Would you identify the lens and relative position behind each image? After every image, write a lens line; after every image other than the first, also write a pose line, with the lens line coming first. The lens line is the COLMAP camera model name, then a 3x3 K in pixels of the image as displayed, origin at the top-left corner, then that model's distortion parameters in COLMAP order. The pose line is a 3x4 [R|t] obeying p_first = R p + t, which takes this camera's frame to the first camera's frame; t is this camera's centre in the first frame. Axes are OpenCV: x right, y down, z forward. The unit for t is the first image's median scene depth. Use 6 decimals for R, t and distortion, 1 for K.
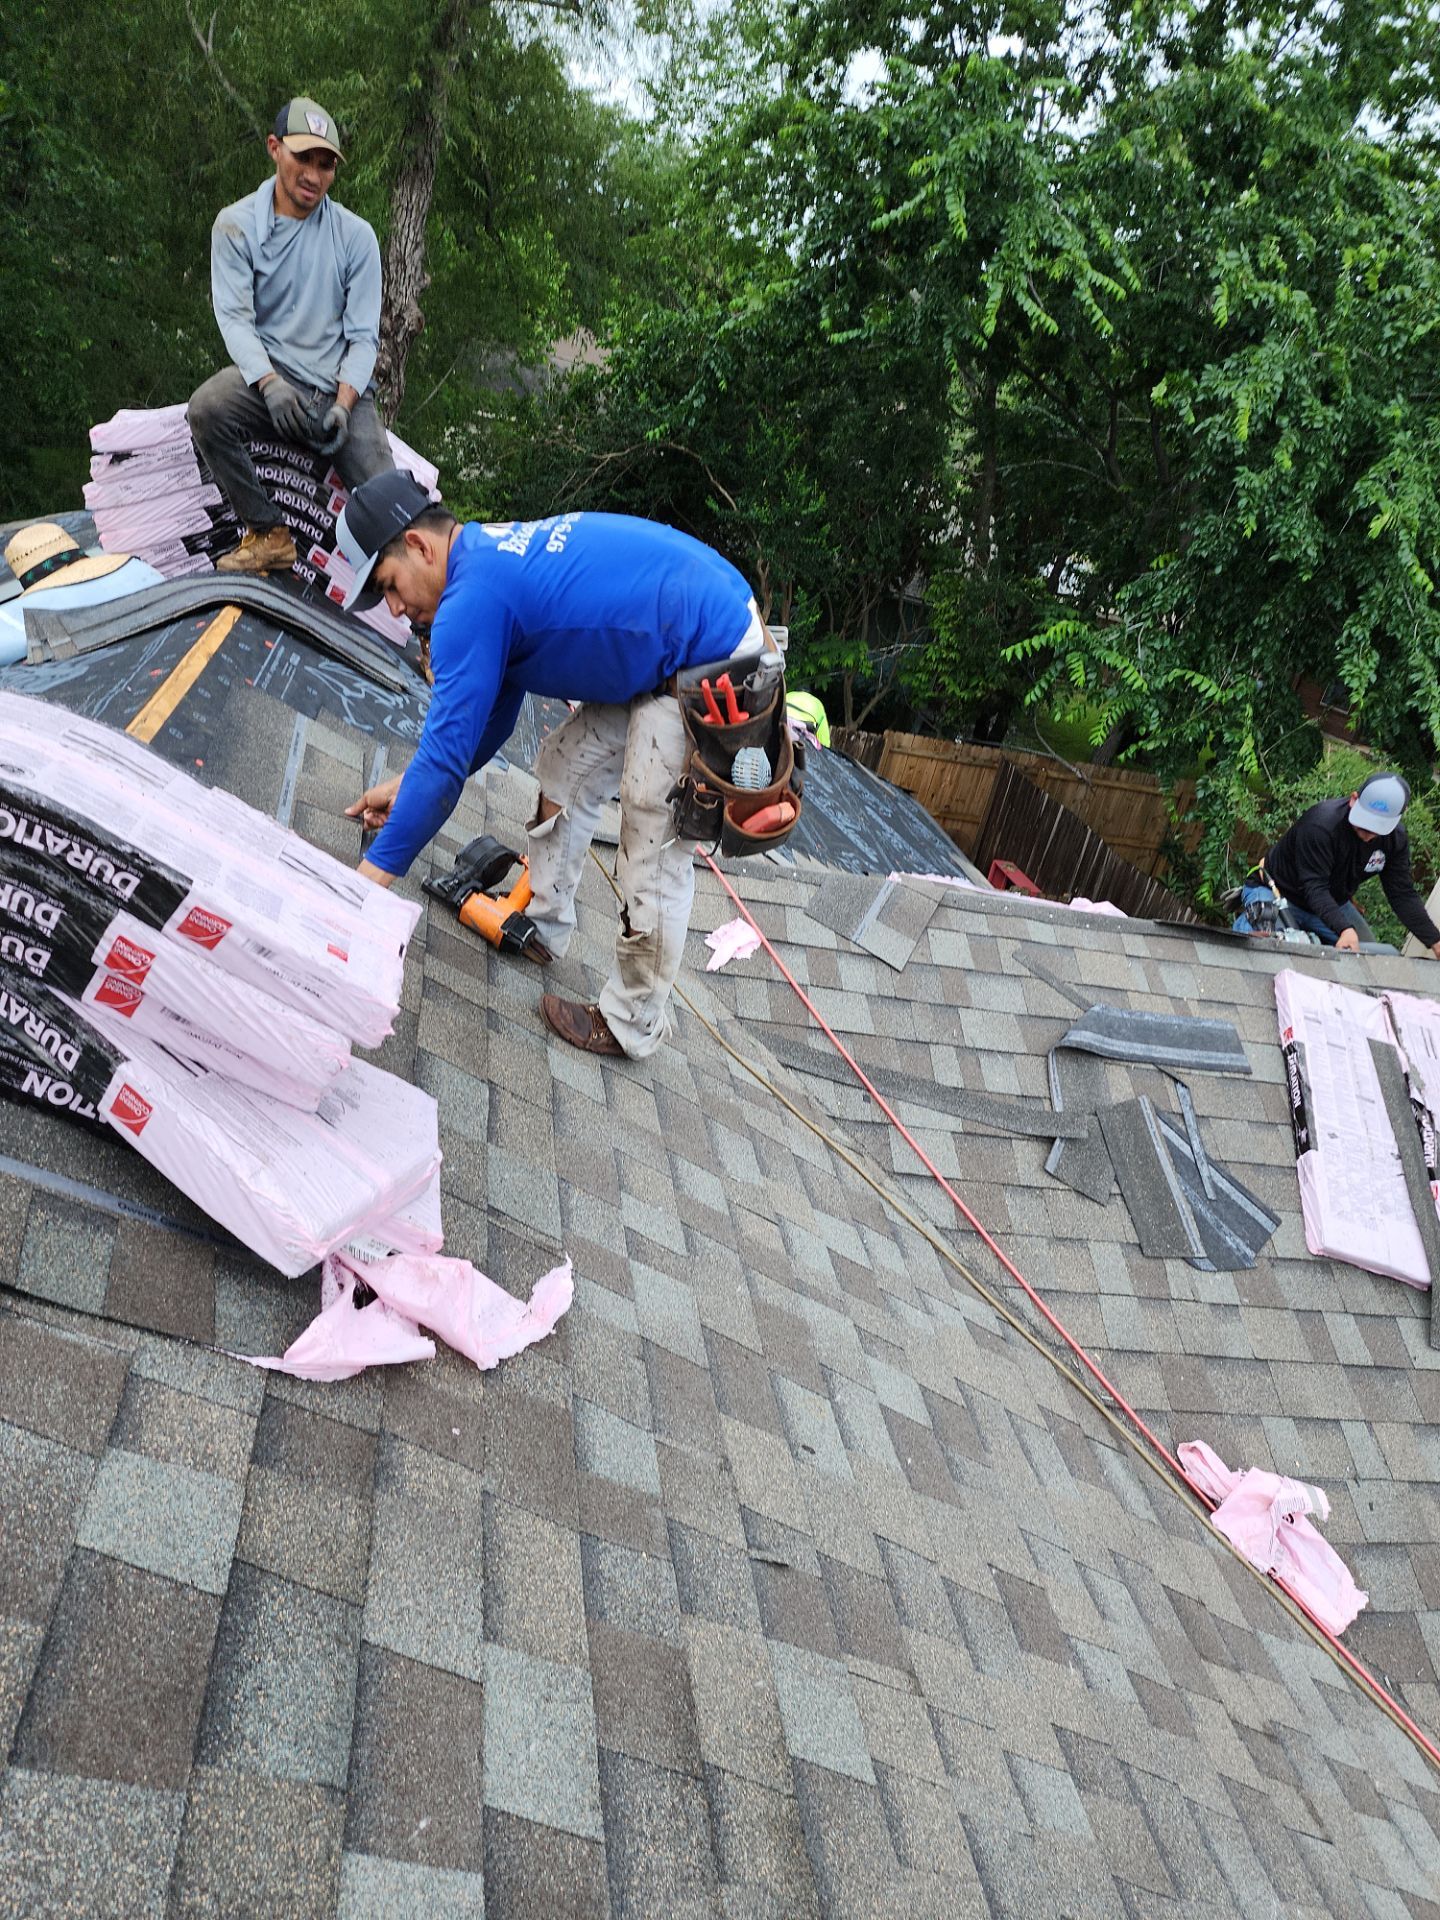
lens RADIAL K [[1271.6, 0, 711.0], [0, 1271.6, 965.8], [0, 0, 1]] dist [0.078782, -0.074896]
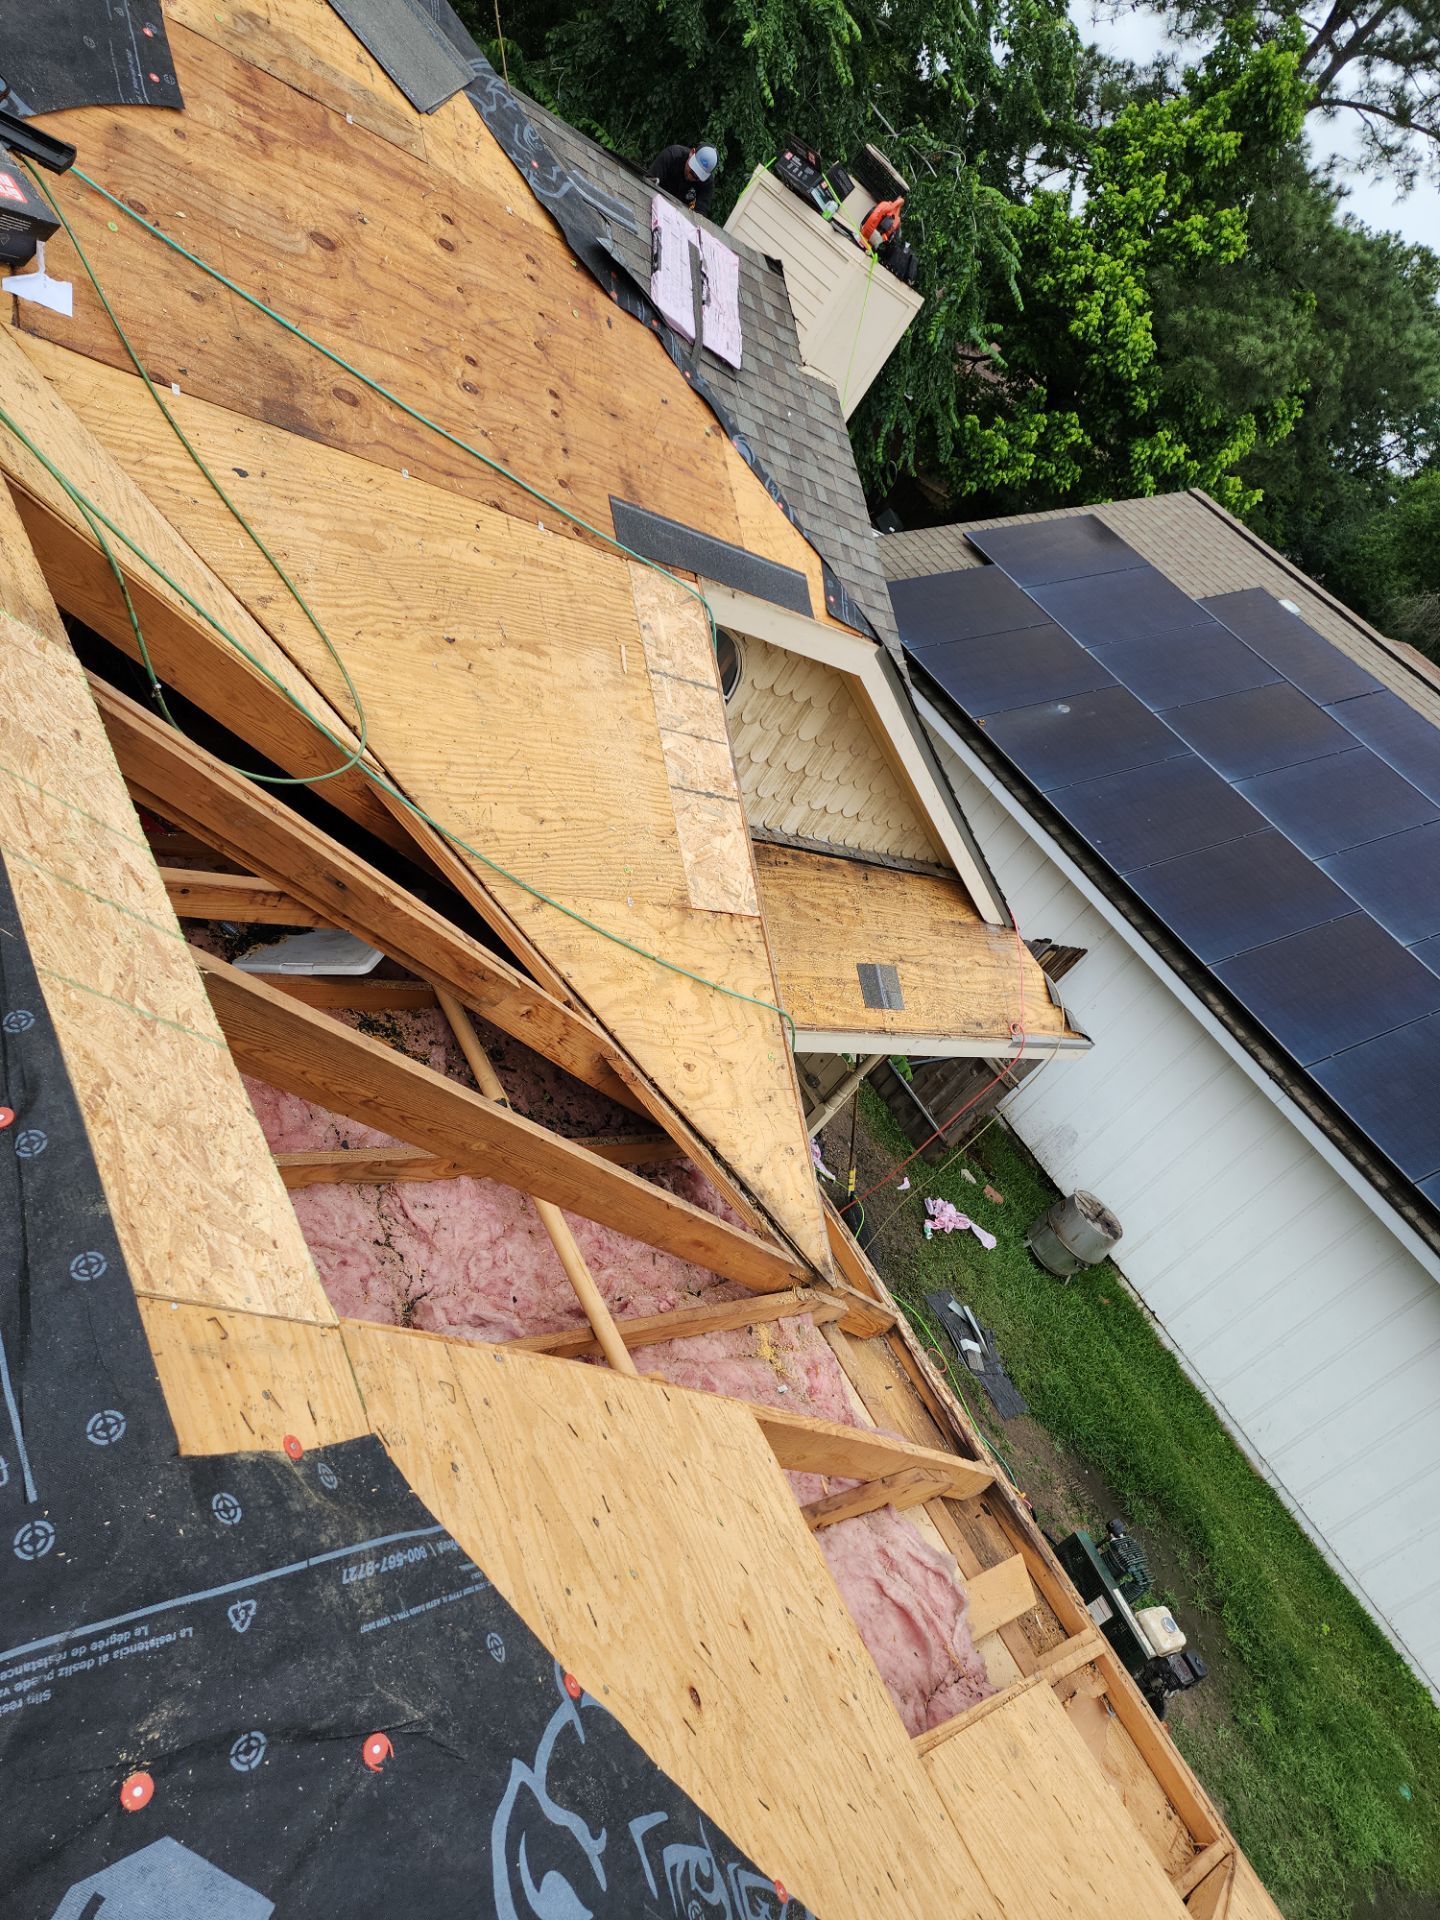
lens RADIAL K [[1271.6, 0, 711.0], [0, 1271.6, 965.8], [0, 0, 1]] dist [0.078782, -0.074896]
pose [[0.857110, 0.028928, 0.514321, -0.167473], [-0.192272, 0.944233, 0.267311, 0.204132], [-0.477906, -0.328004, 0.814874, -0.369982]]
